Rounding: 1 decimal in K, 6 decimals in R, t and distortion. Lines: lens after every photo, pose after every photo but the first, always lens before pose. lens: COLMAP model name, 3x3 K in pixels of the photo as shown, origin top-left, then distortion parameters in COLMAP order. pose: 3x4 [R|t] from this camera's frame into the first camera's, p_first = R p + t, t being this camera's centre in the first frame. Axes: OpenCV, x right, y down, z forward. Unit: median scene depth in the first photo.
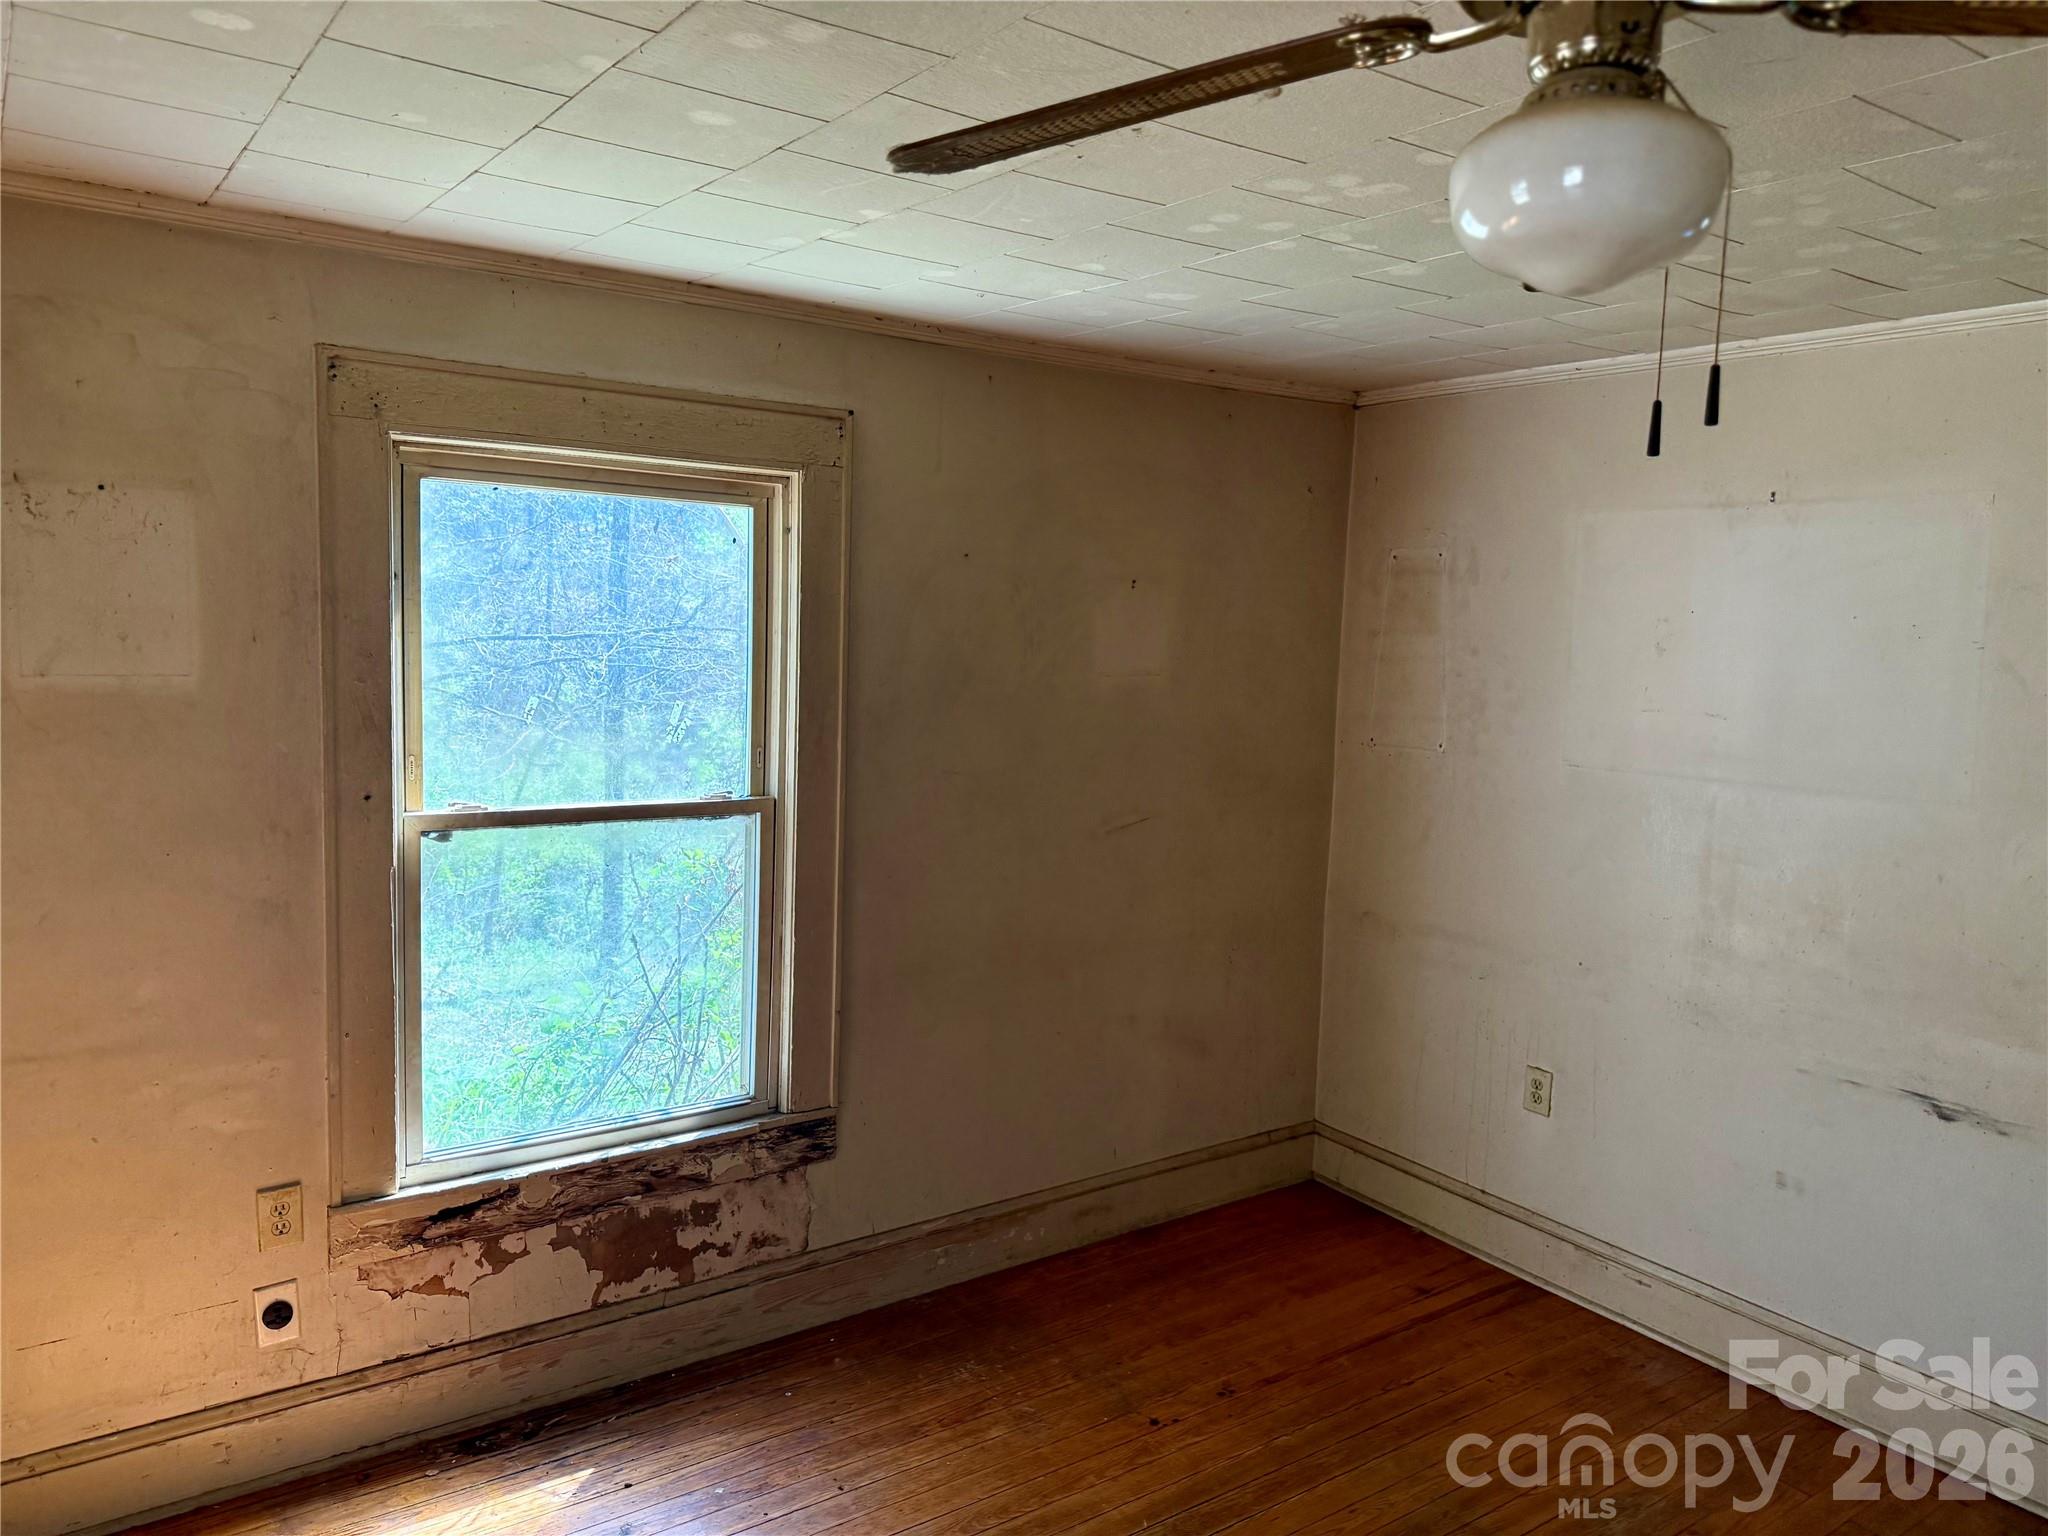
lens RADIAL K [[1460.9, 0, 1024.0], [0, 1460.9, 768.0], [0, 0, 1]] dist [0.099342, -0.175846]
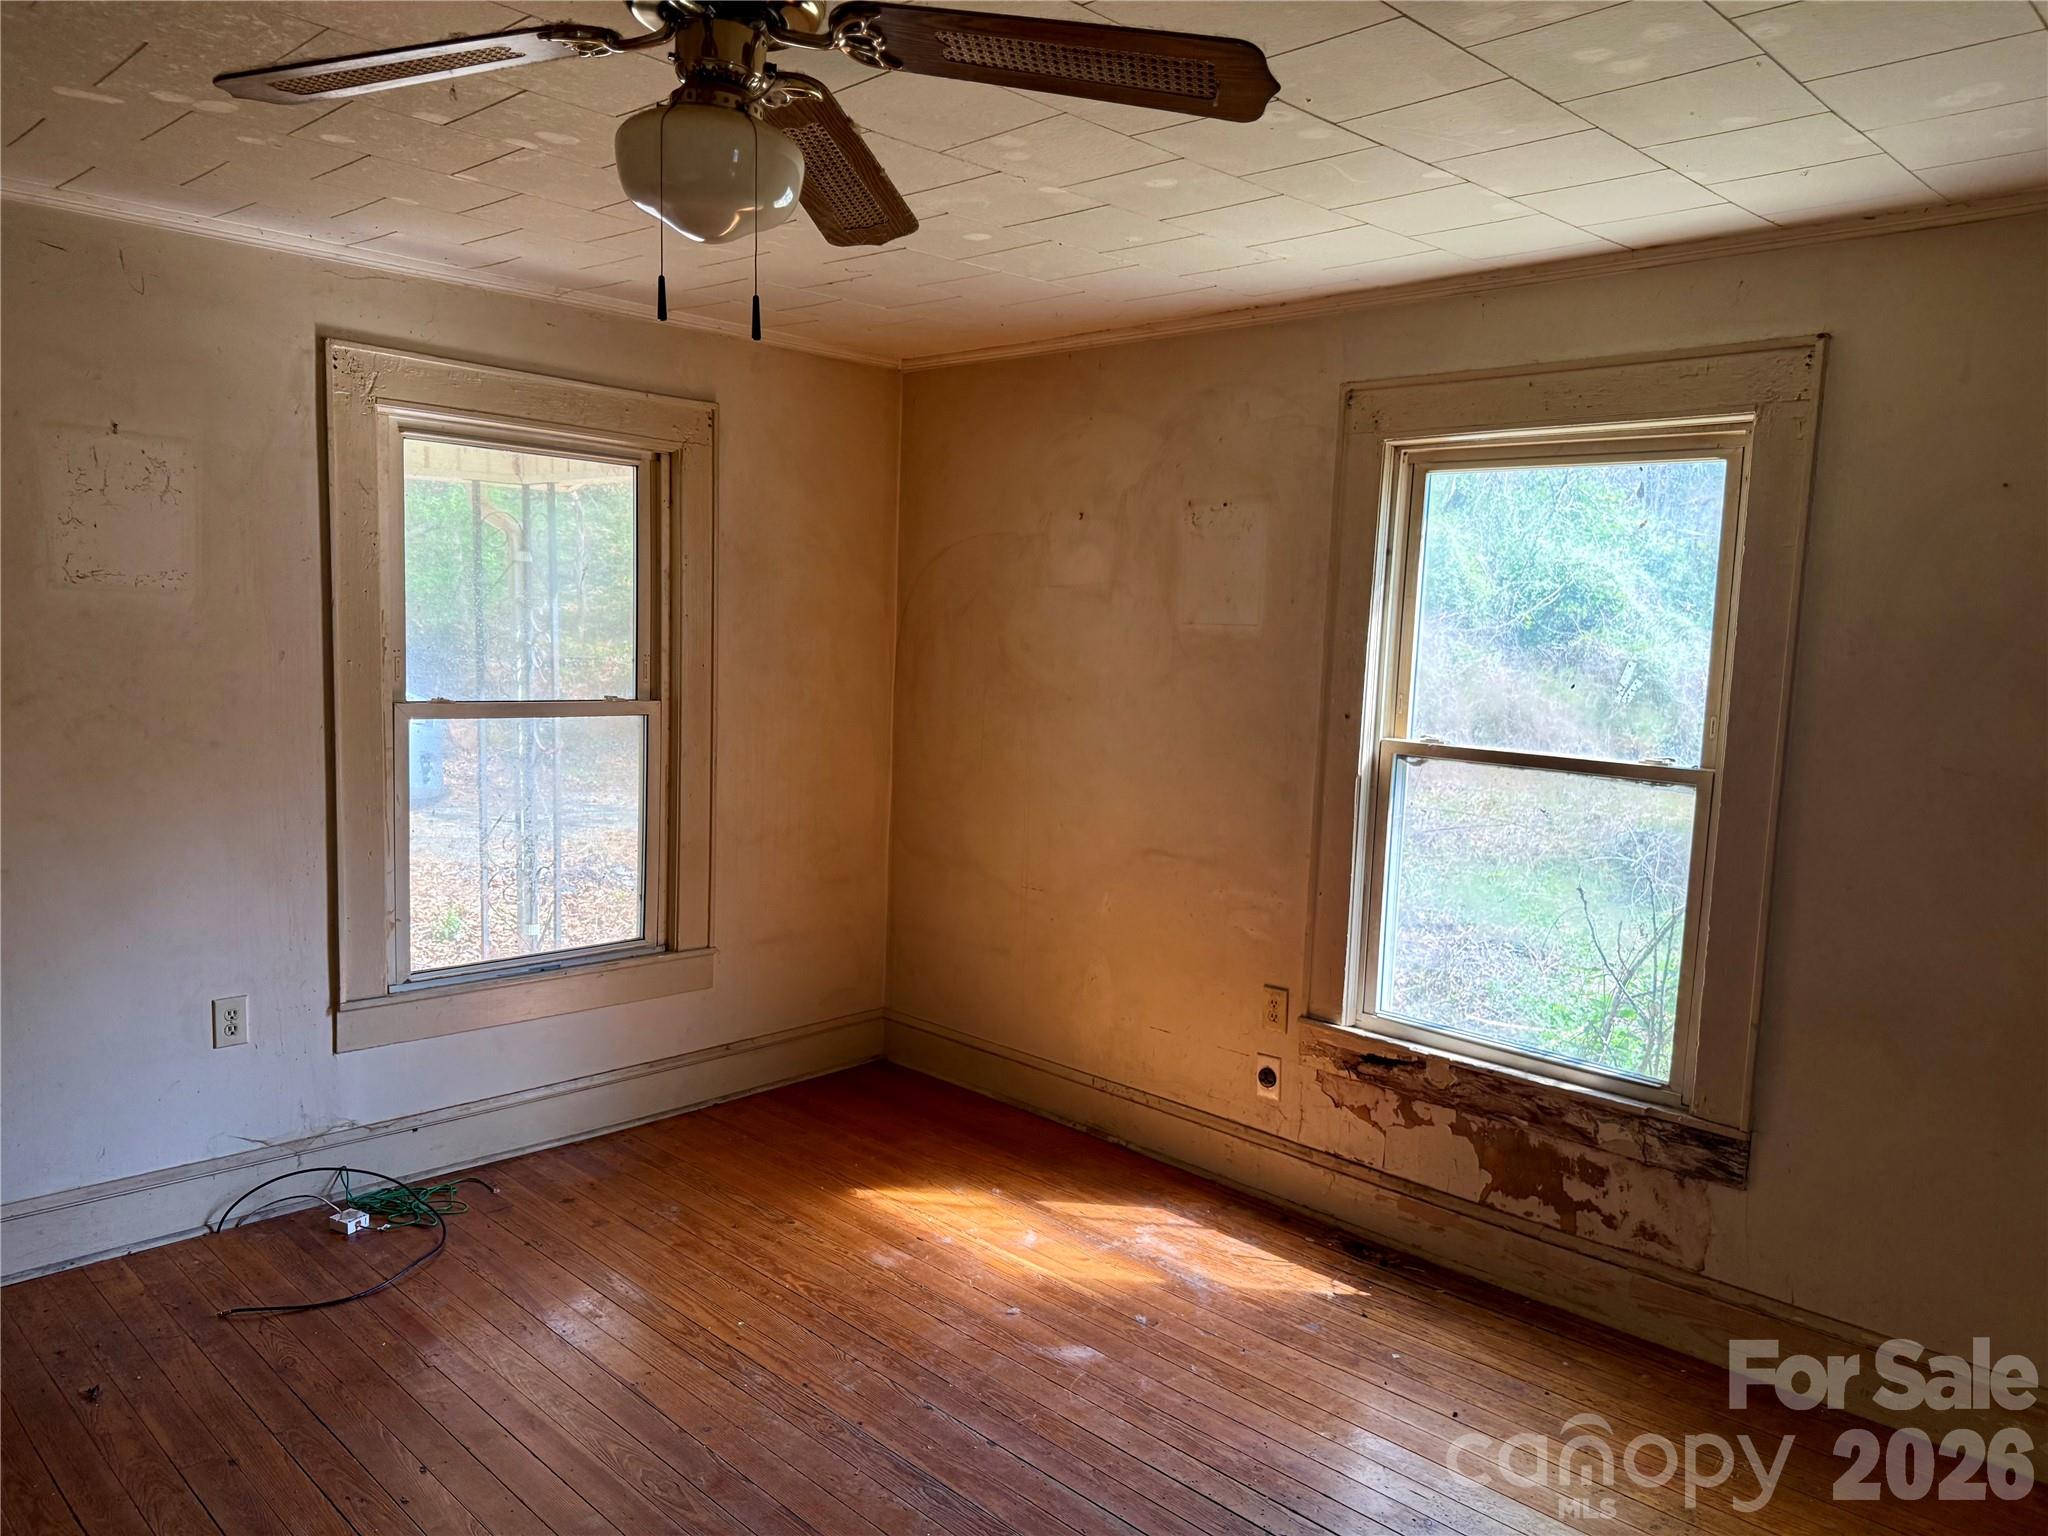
lens RADIAL K [[1438.8, 0, 1007.7], [0, 1438.8, 767.8], [0, 0, 1]] dist [0.138153, -0.265156]
pose [[0.162773, 0.082148, -0.983238, 0.709823], [-0.126572, 0.990033, 0.061762, 0.018845], [0.978511, 0.114397, 0.171548, 0.431130]]
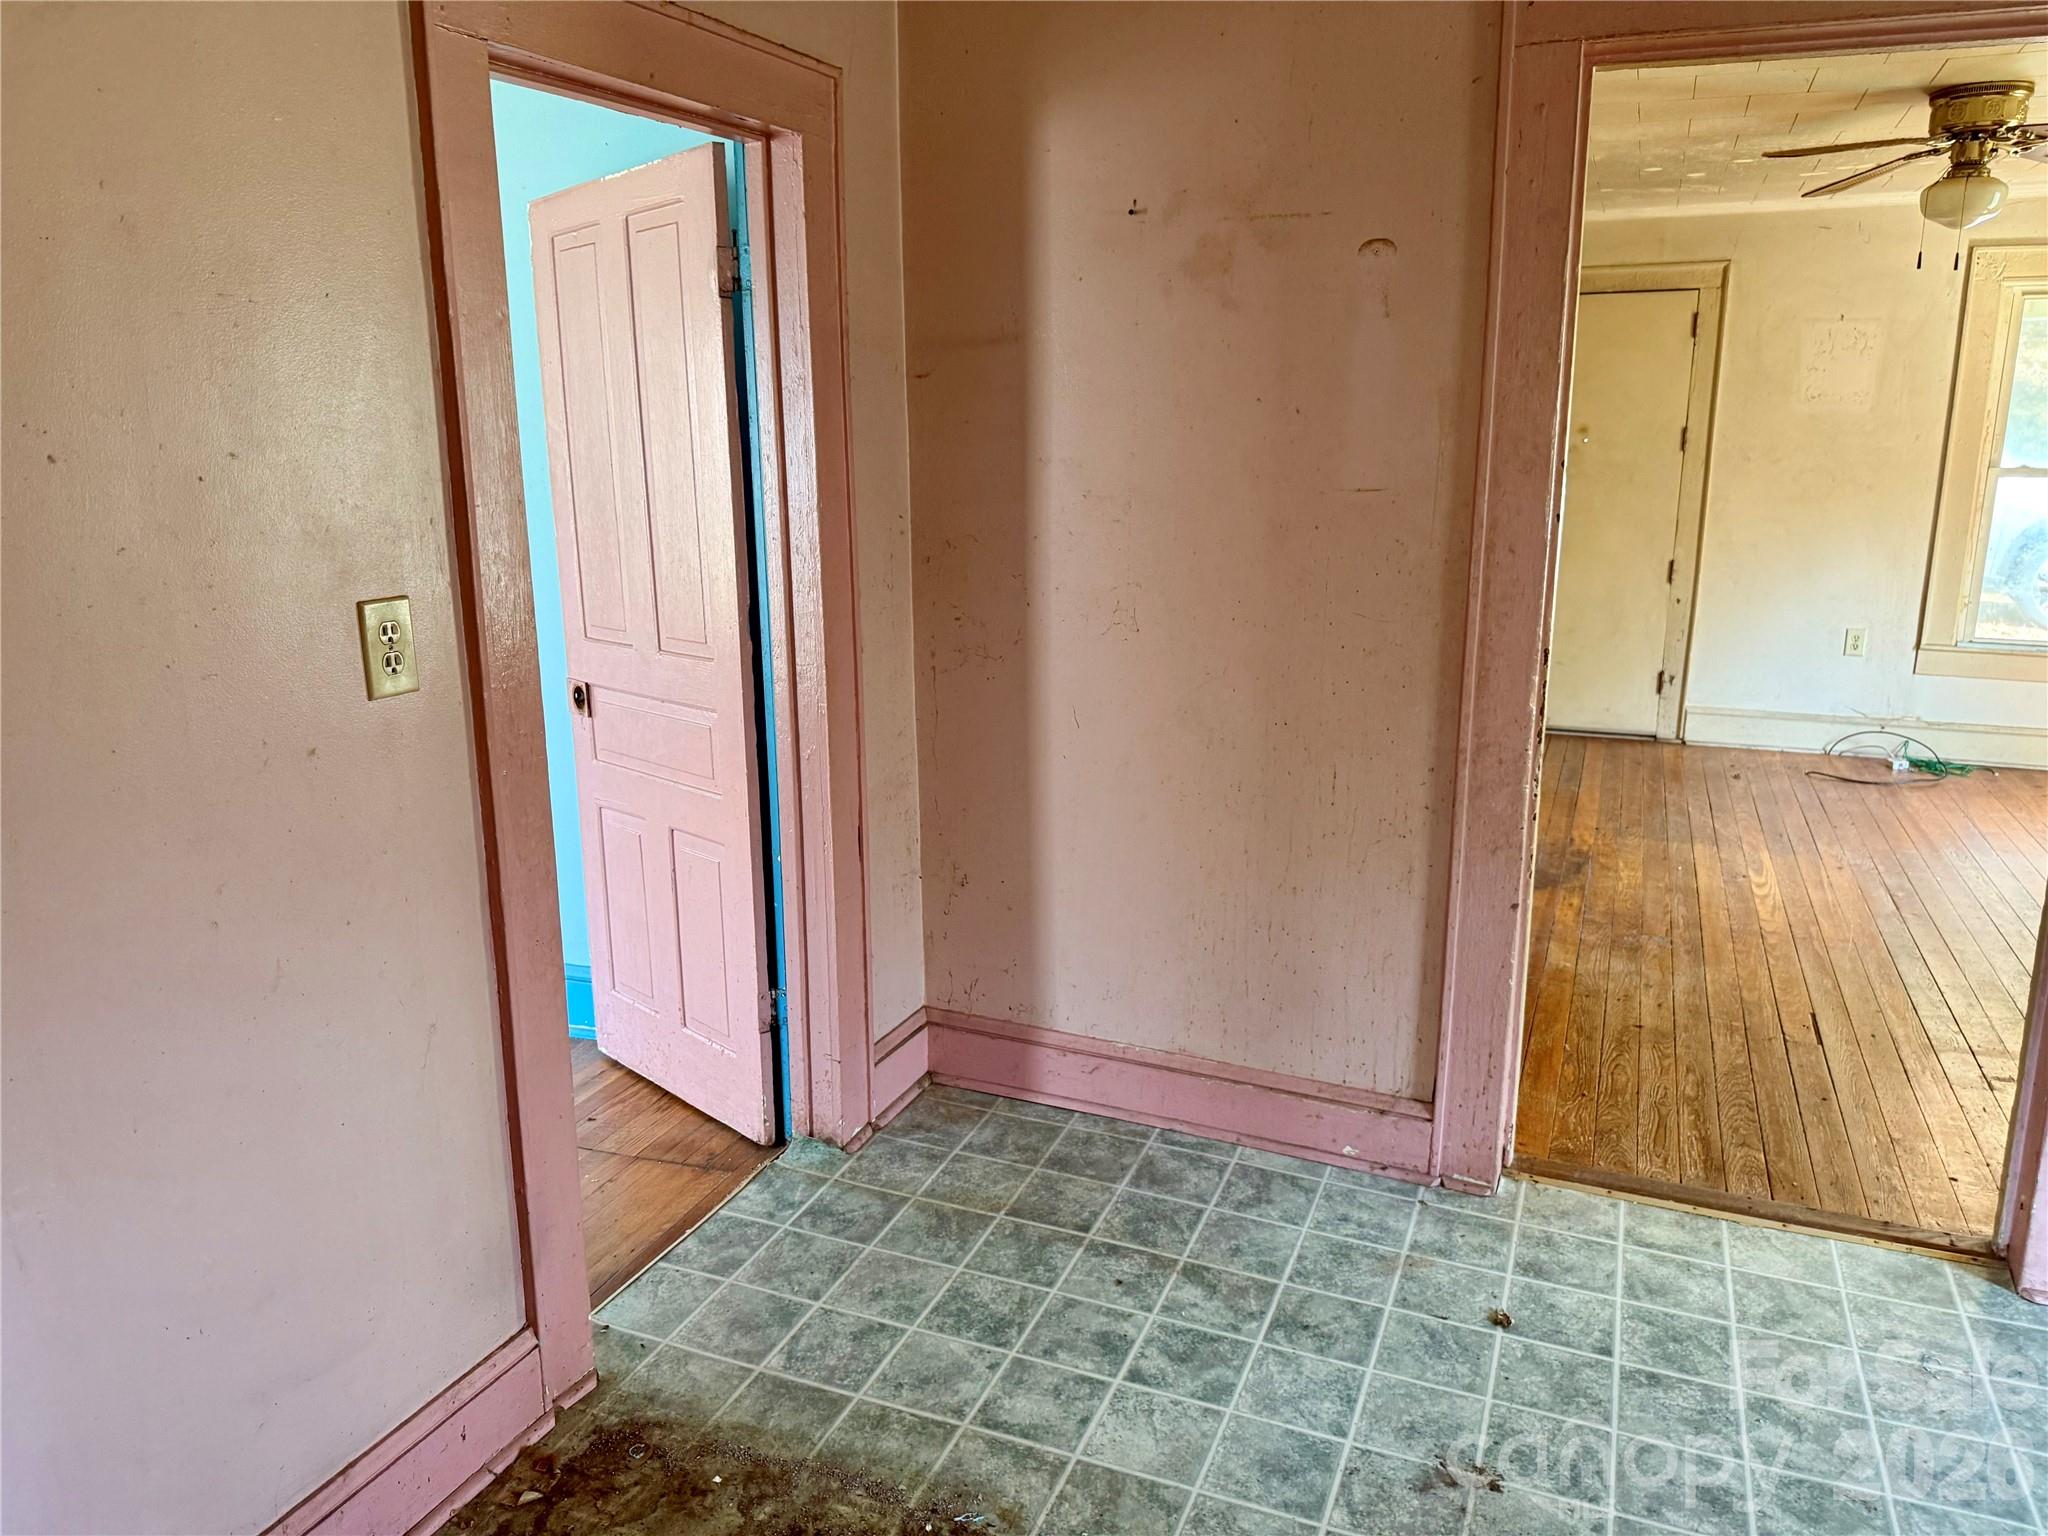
lens RADIAL K [[1455.5, 0, 1024.6], [0, 1455.5, 779.9], [0, 0, 1]] dist [-0.001955, -0.000146]
pose [[-0.855026, 0.088700, -0.510944, 1.581064], [-0.077118, 0.952561, 0.294415, 0.028245], [0.512820, 0.291135, -0.807624, 1.167244]]
